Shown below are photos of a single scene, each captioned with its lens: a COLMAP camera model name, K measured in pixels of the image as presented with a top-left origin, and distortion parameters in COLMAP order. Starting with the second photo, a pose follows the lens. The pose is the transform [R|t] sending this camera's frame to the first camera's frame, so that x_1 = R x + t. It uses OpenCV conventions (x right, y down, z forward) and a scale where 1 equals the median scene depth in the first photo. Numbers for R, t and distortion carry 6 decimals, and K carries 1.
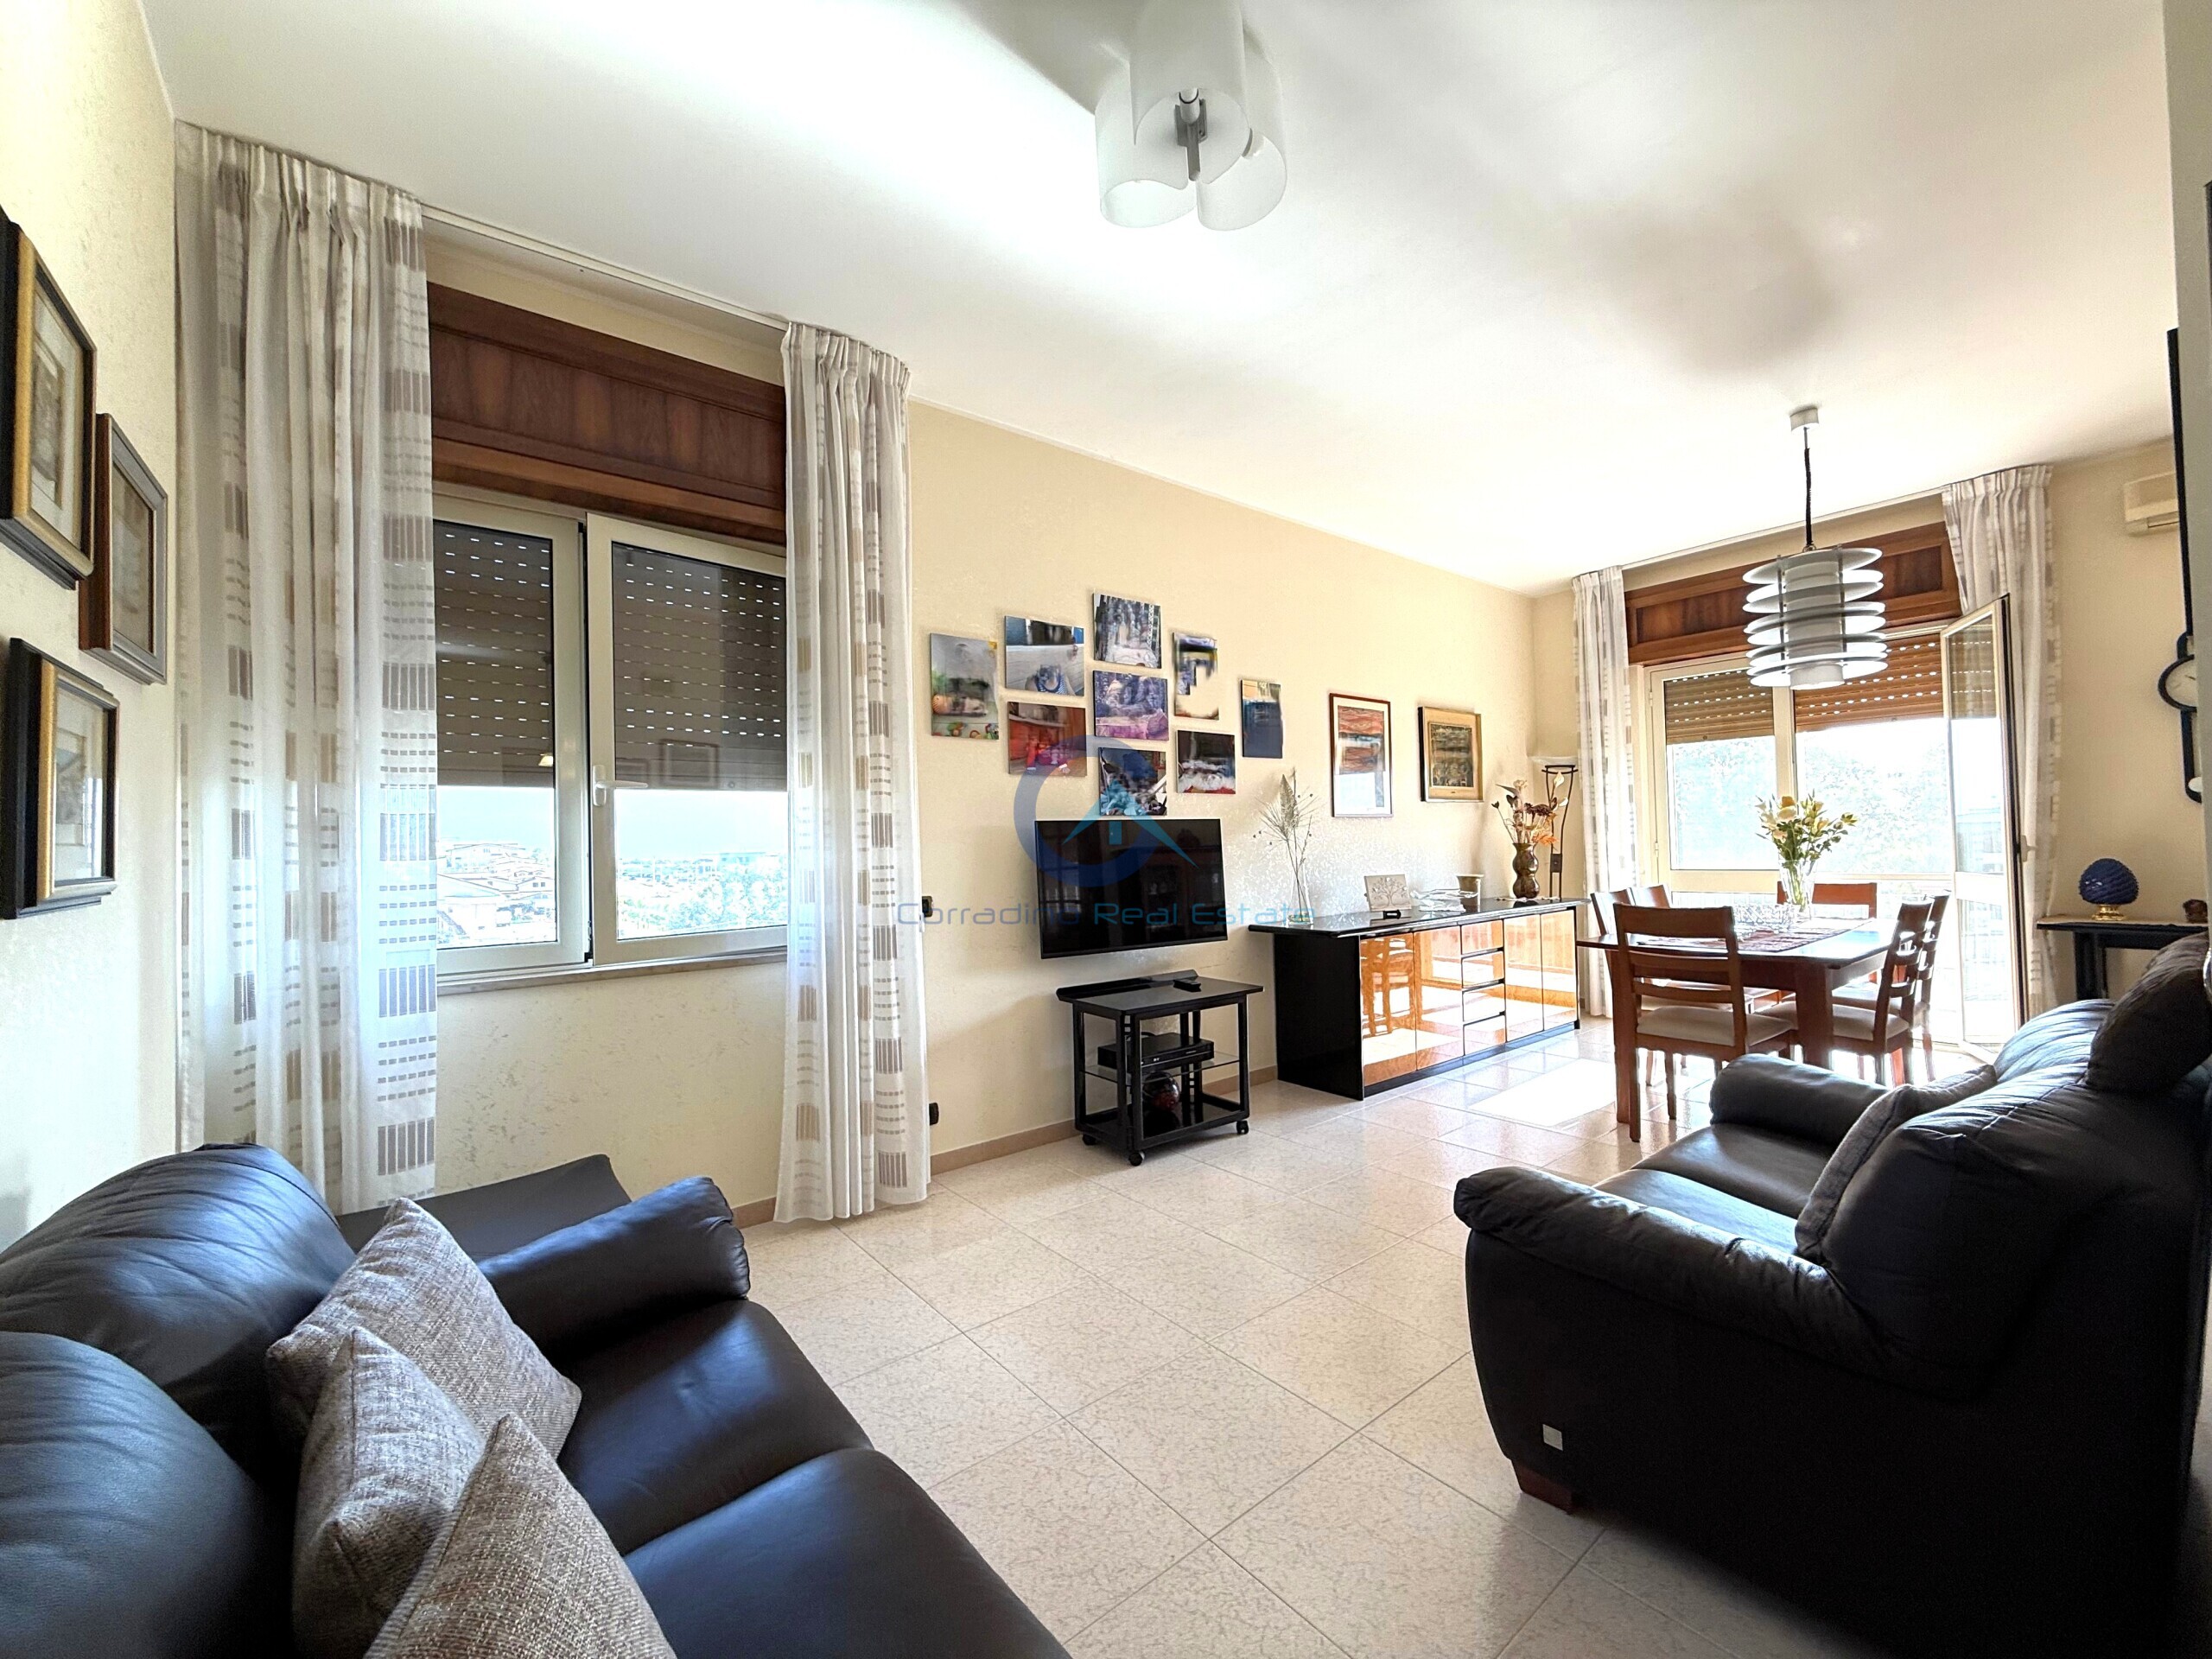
lens RADIAL K [[883.8, 0, 1090.4], [0, 883.8, 826.5], [0, 0, 1]] dist [-0.001819, -0.000135]
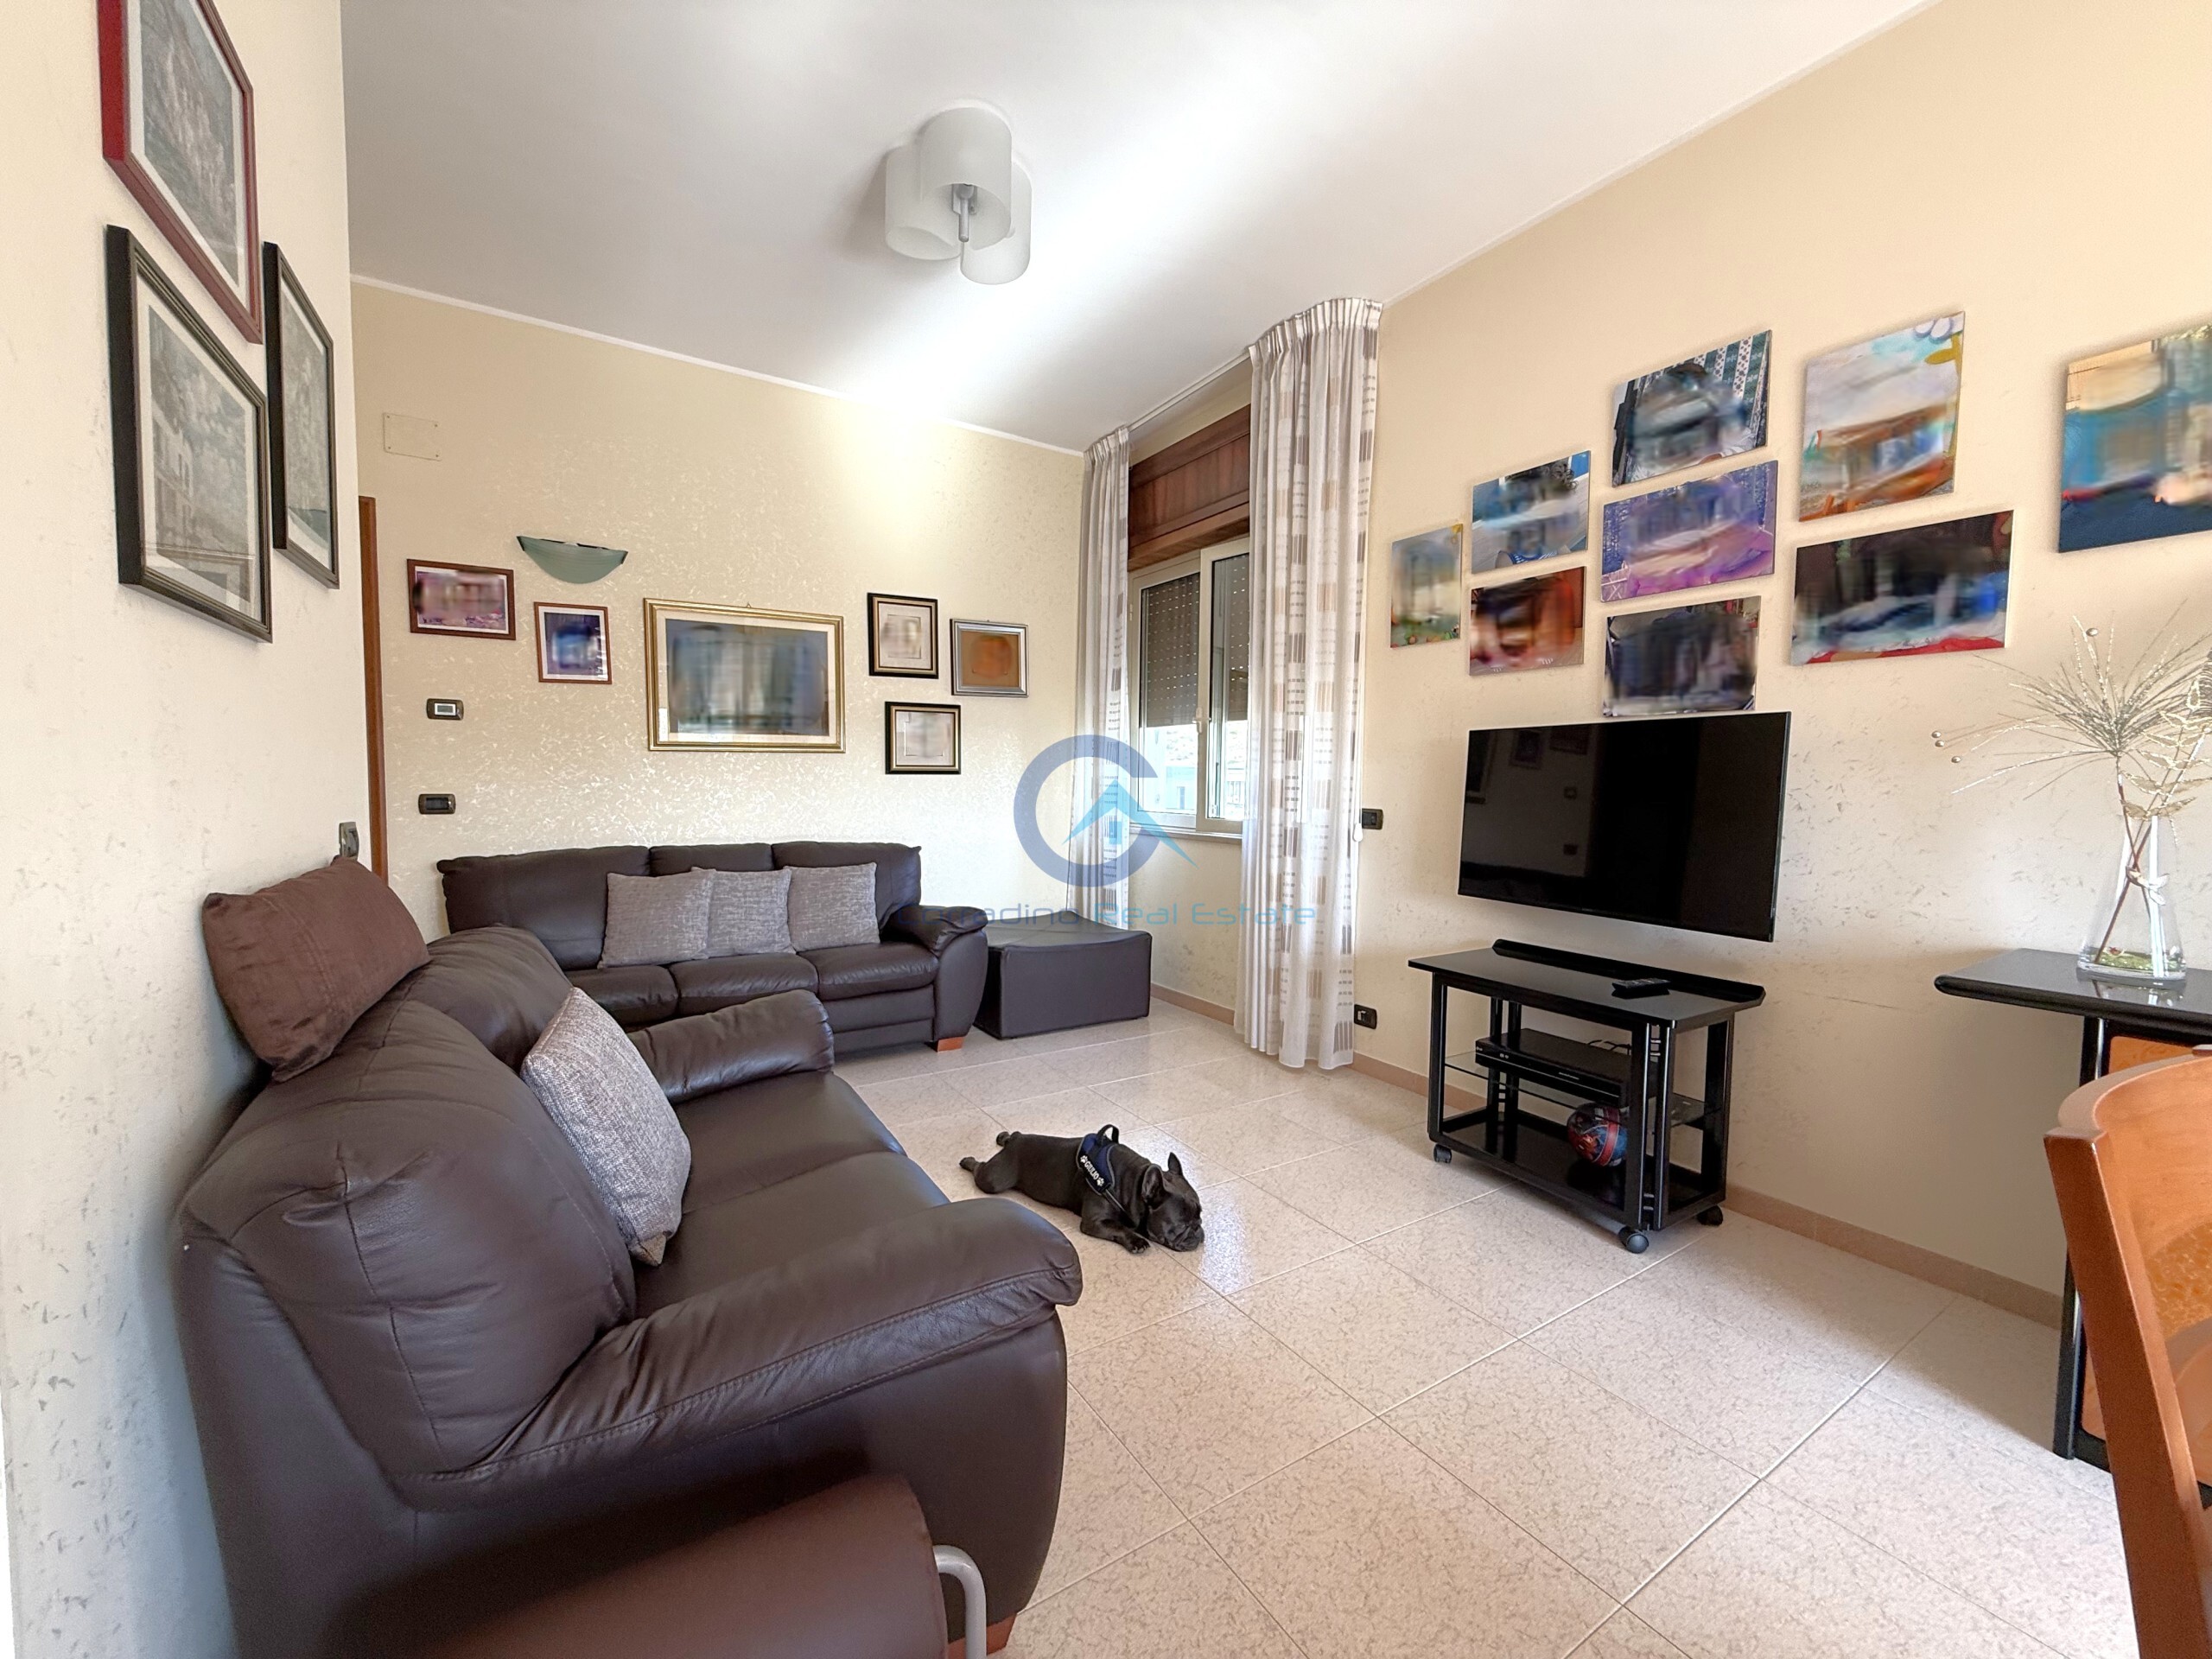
lens RADIAL K [[883.8, 0, 1097.7], [0, 883.8, 826.3], [0, 0, 1]] dist [-0.001819, -0.000135]
pose [[-0.107390, 0.075943, -0.991312, 0.789080], [0.014972, 0.997089, 0.074763, 0.015666], [0.994104, -0.006813, -0.108215, 0.720951]]
